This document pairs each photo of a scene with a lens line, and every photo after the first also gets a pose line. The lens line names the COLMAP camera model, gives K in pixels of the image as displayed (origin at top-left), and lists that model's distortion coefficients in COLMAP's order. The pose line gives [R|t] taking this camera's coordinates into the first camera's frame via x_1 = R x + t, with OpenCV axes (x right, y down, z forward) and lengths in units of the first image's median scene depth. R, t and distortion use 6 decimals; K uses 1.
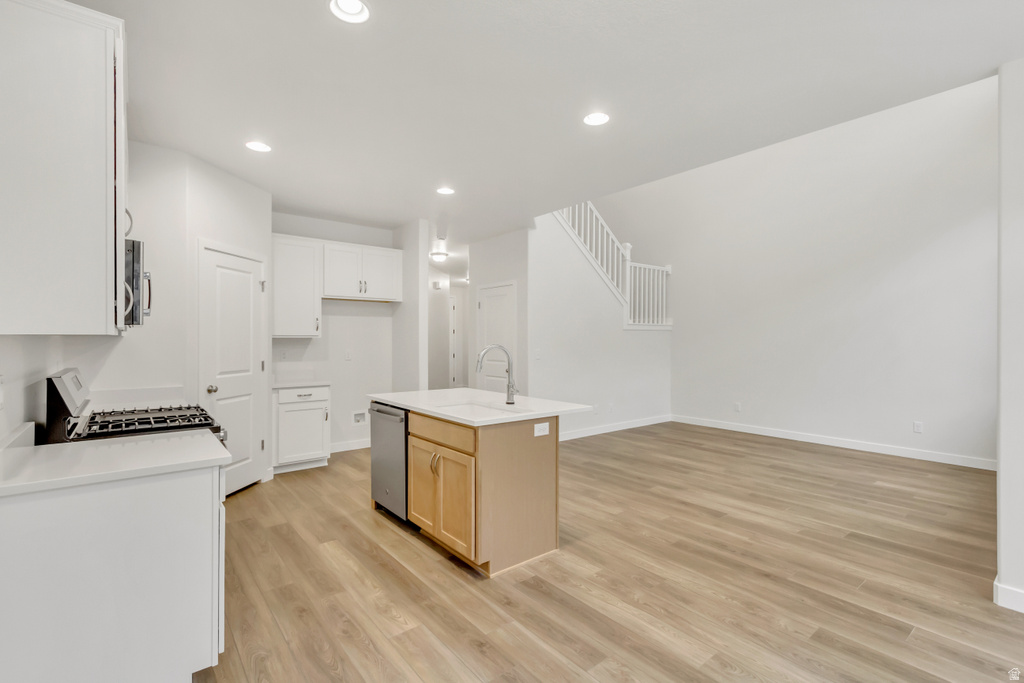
lens RADIAL K [[473.0, 0, 512.6], [0, 473.0, 338.7], [0, 0, 1]] dist [-0.000727, -0.000072]
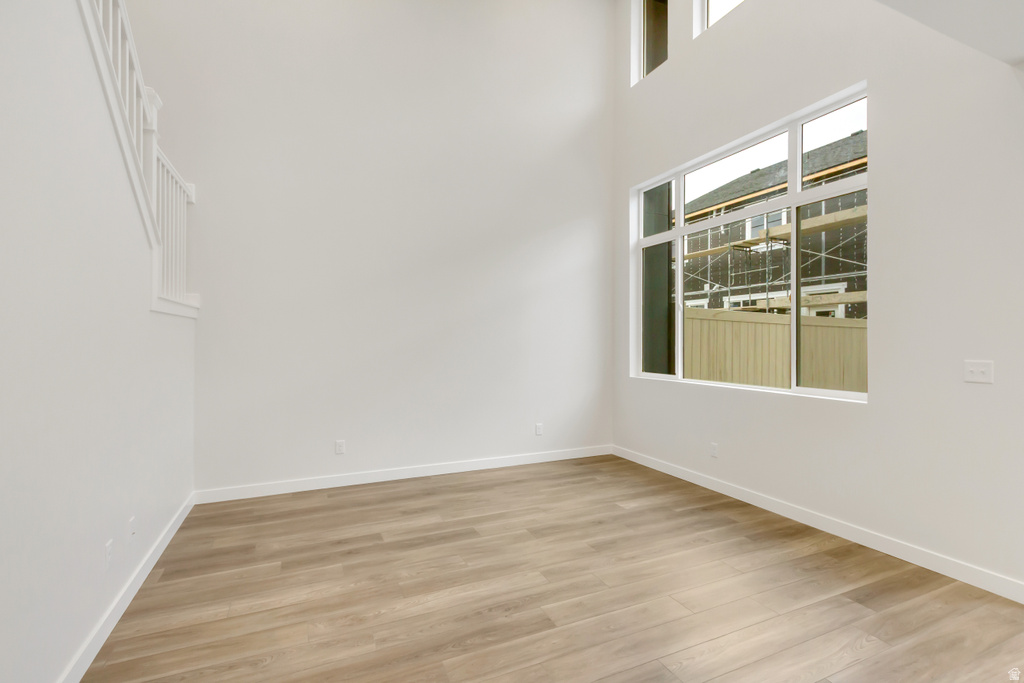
lens RADIAL K [[473.0, 0, 512.1], [0, 473.0, 339.4], [0, 0, 1]] dist [-0.000727, -0.000072]
pose [[0.256100, -0.001415, 0.966649, -0.119030], [-0.000713, 0.999998, 0.001653, 0.005017], [-0.966650, -0.001112, 0.256098, 1.176765]]
